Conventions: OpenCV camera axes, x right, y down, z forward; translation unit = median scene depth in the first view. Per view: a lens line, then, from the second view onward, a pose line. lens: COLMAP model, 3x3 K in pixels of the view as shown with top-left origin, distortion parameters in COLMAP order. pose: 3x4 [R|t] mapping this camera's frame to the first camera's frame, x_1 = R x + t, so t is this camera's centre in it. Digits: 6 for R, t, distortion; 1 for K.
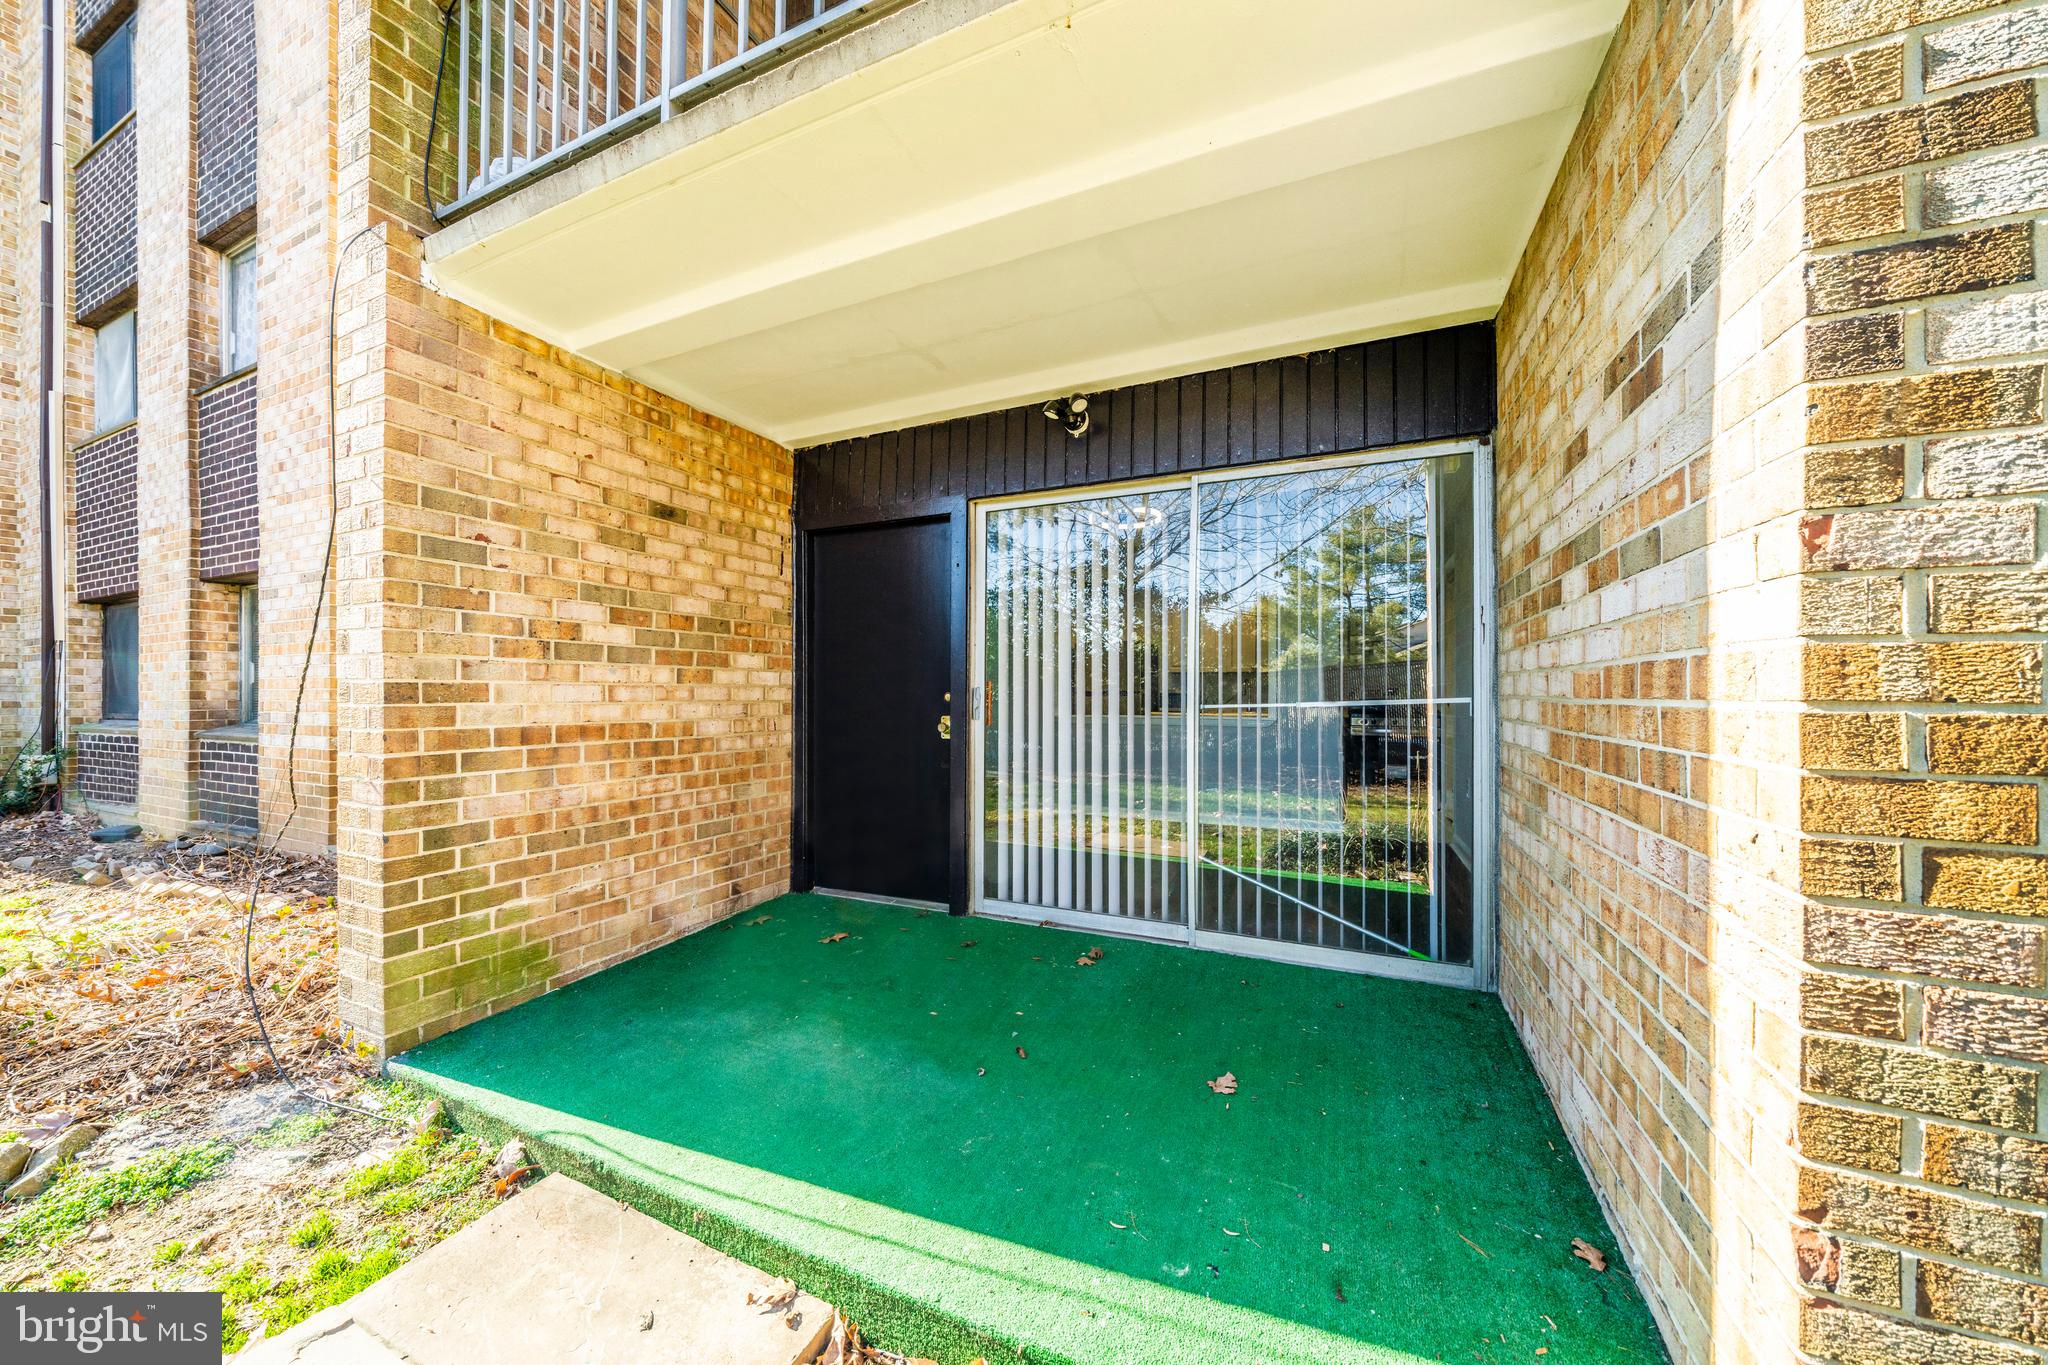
lens RADIAL K [[702.5, 0, 1053.2], [0, 702.5, 702.7], [0, 0, 1]] dist [-0.004828, -0.000194]
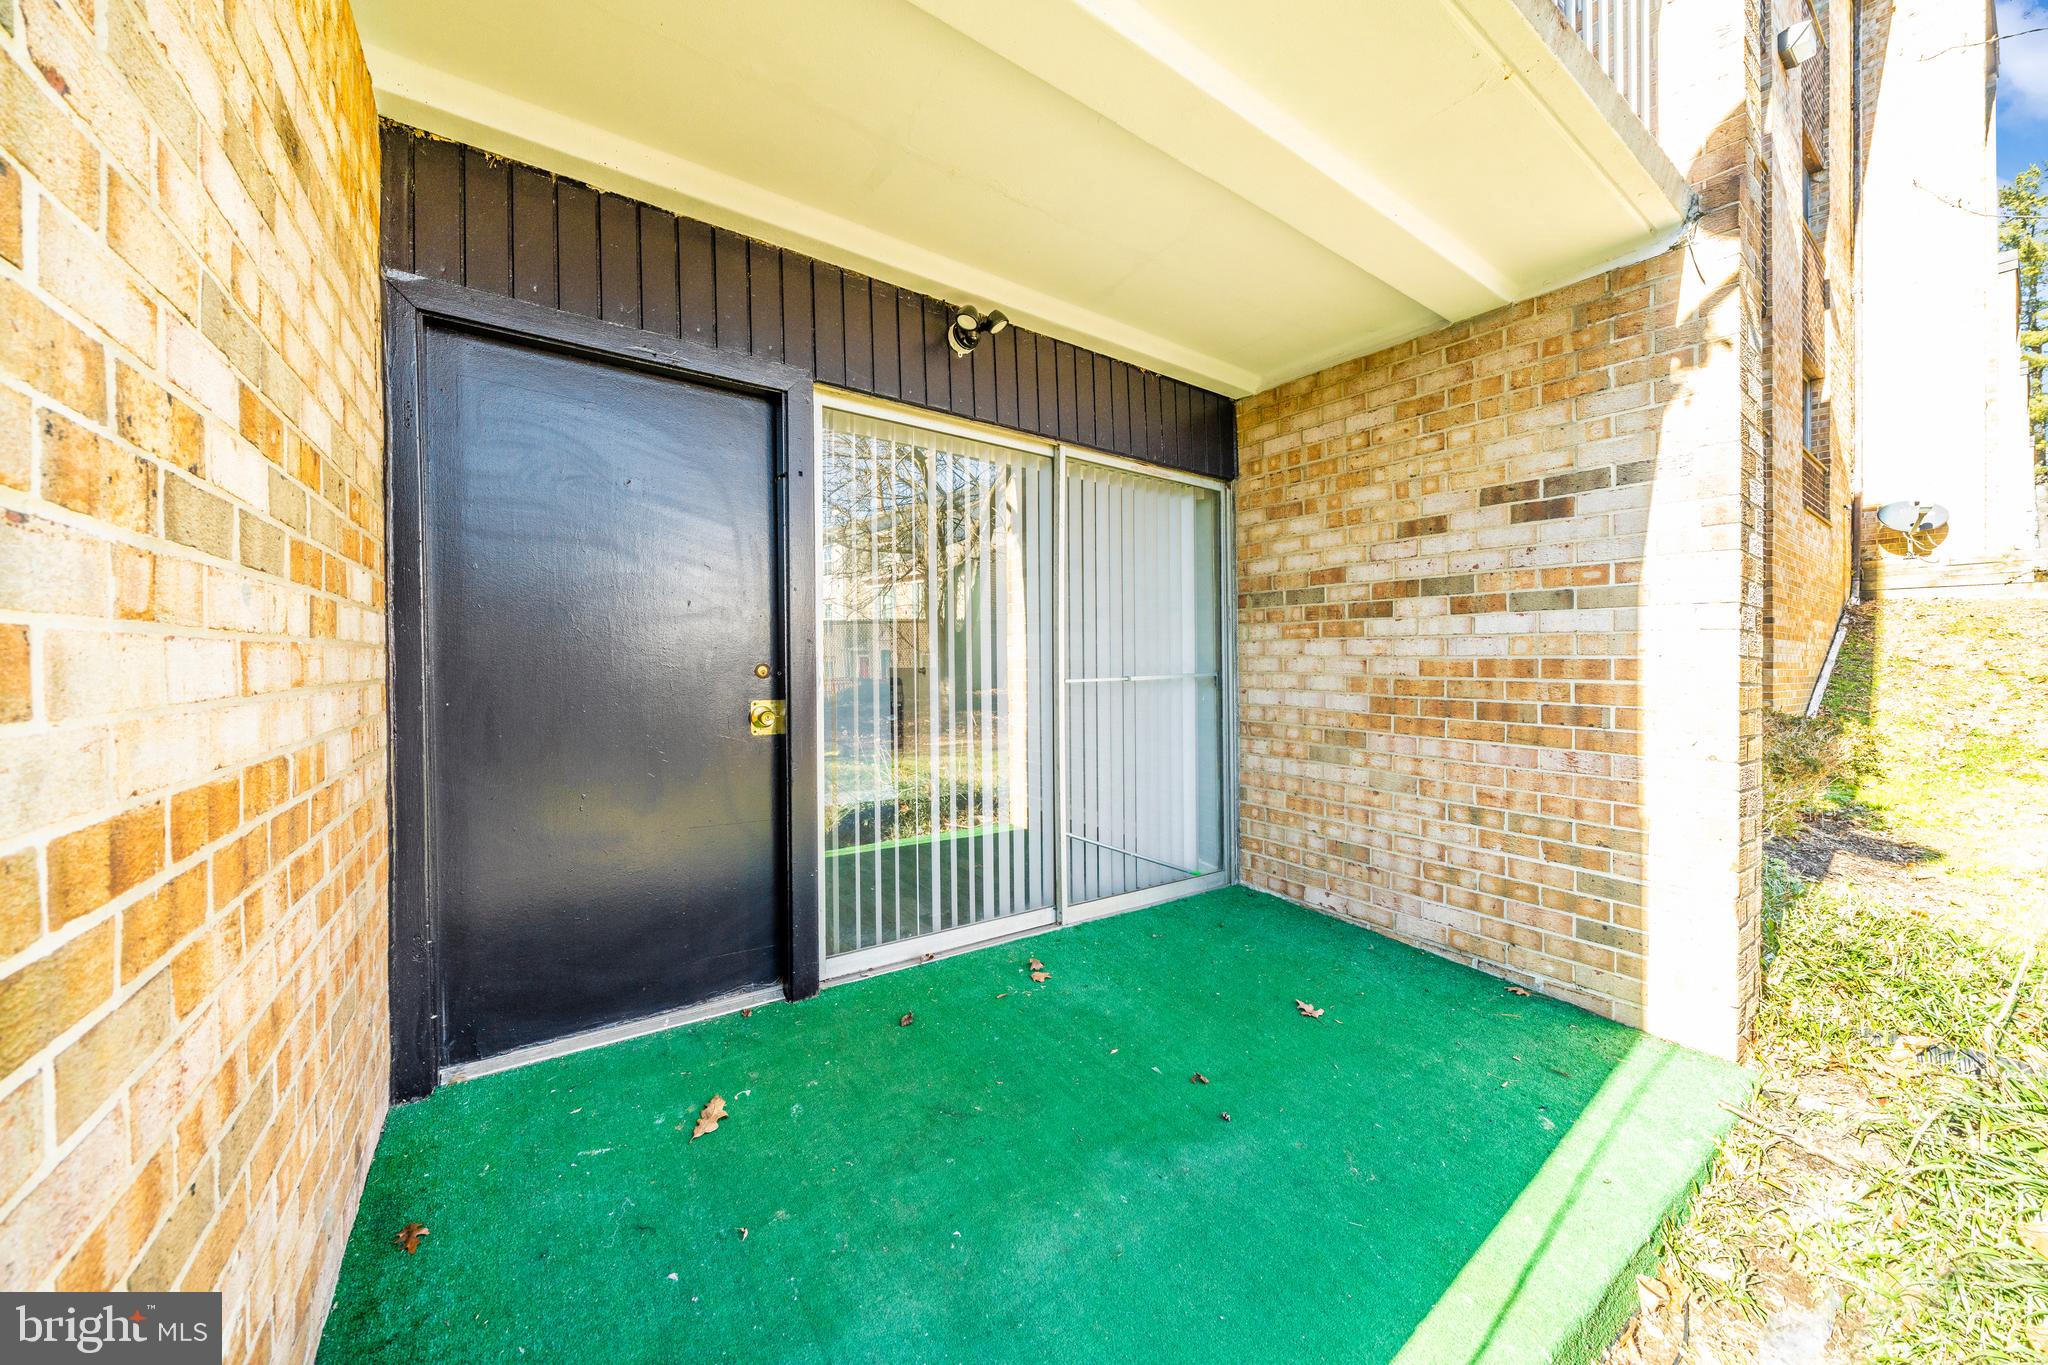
lens RADIAL K [[702.5, 0, 1029.6], [0, 702.5, 672.4], [0, 0, 1]] dist [-0.004828, -0.000194]
pose [[0.536174, -0.003868, 0.844099, -0.967474], [-0.003202, 0.999973, 0.006616, -0.019890], [-0.844101, -0.006250, 0.536147, 0.760738]]
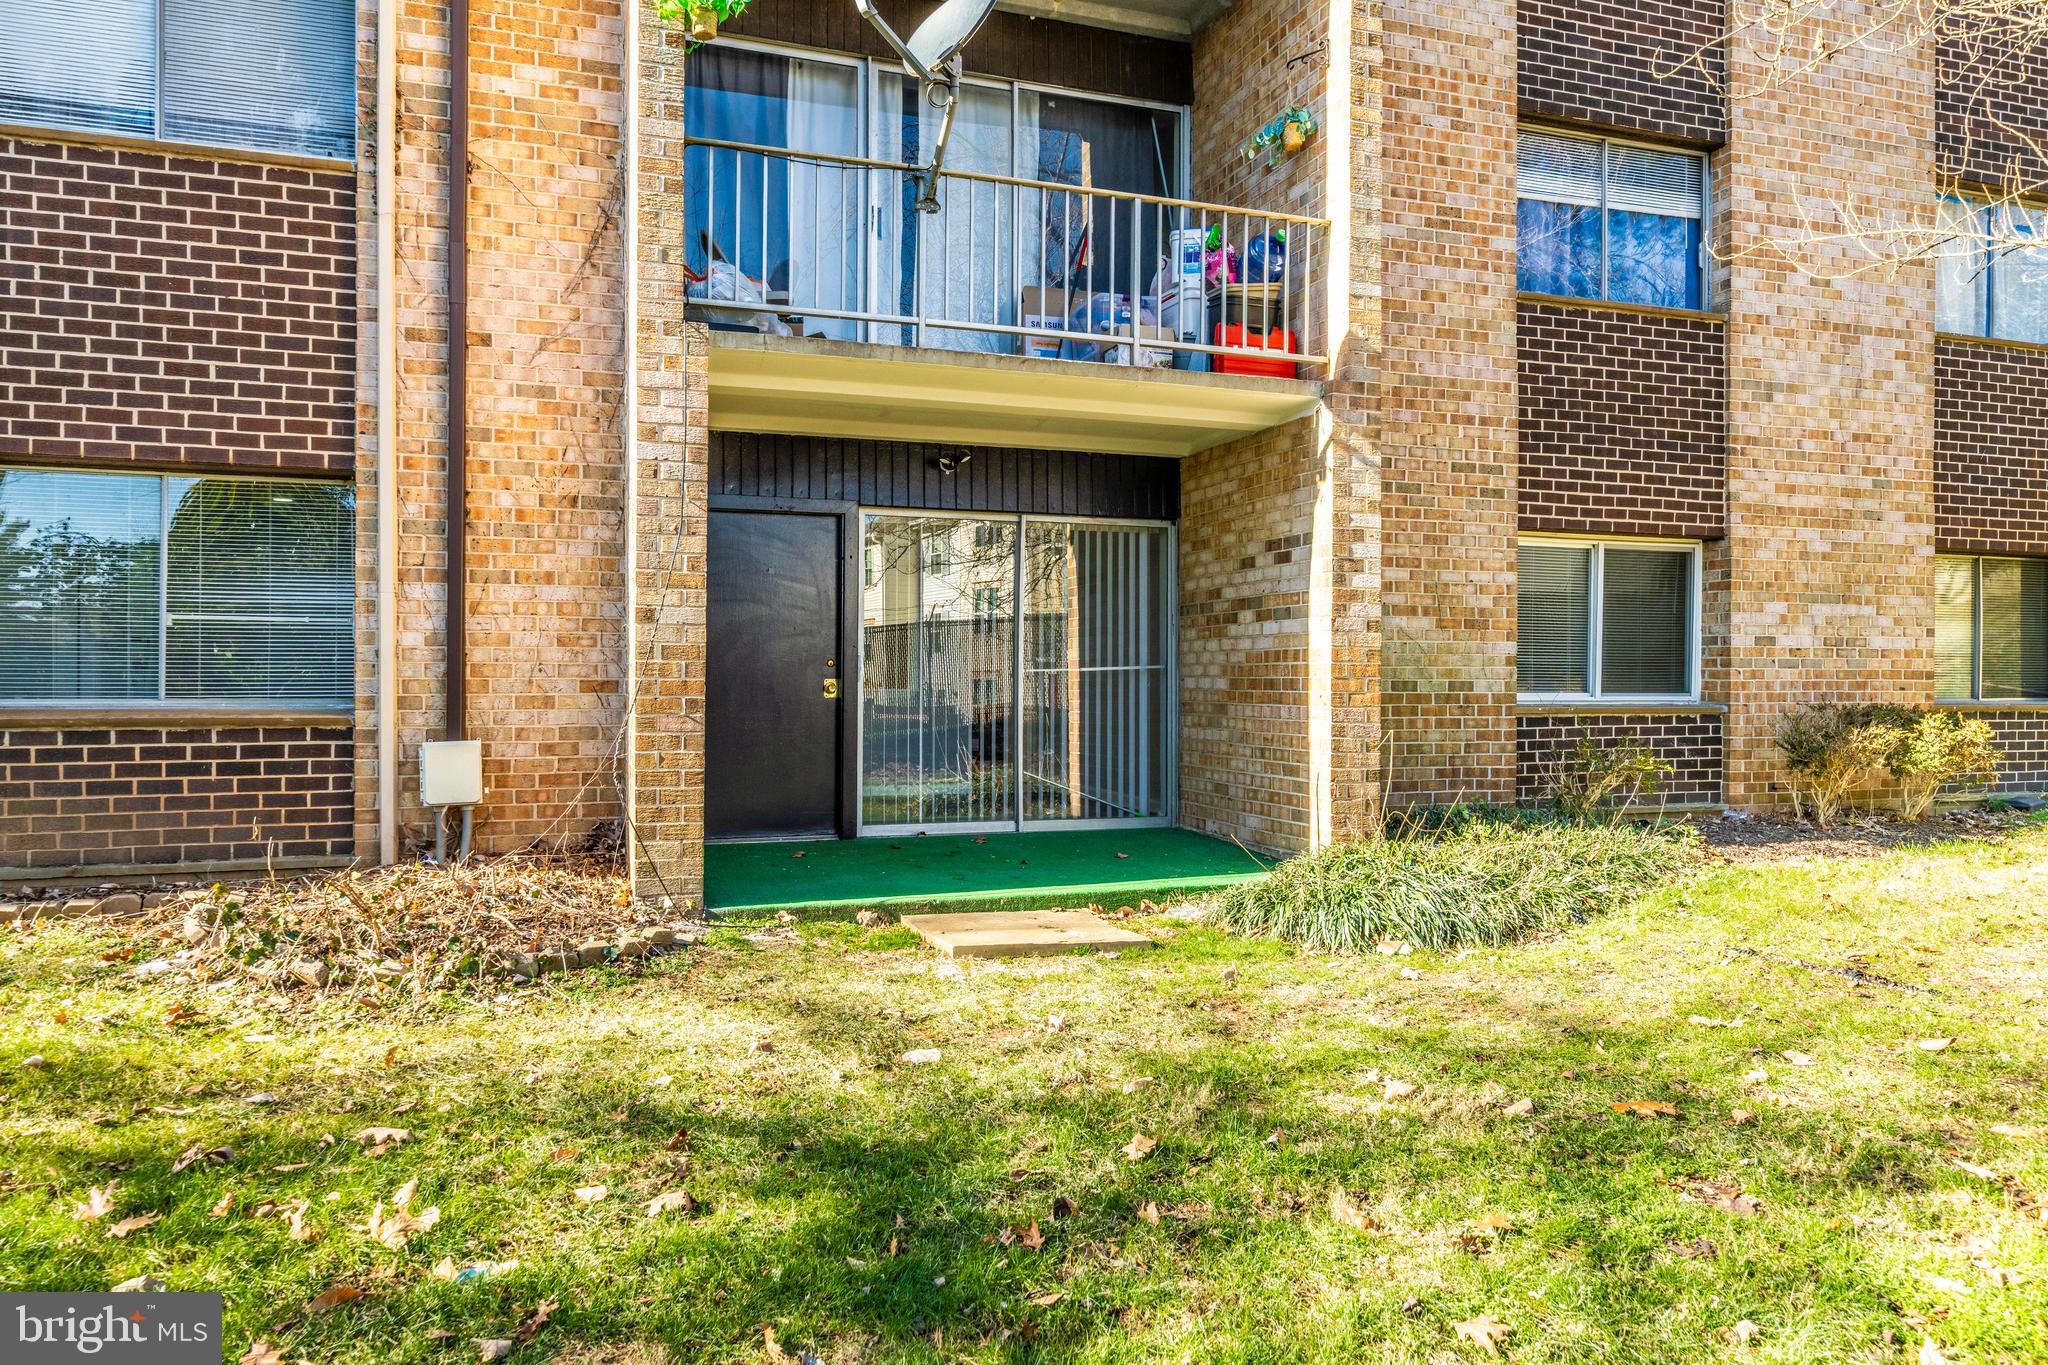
lens RADIAL K [[1322.0, 0, 1018.3], [0, 1322.0, 686.4], [0, 0, 1]] dist [-0.001093, 0.000001]
pose [[0.751019, 0.009459, 0.660213, -2.466140], [-0.003754, 0.999942, -0.010056, 0.104937], [-0.660270, 0.005074, 0.751011, -1.648037]]
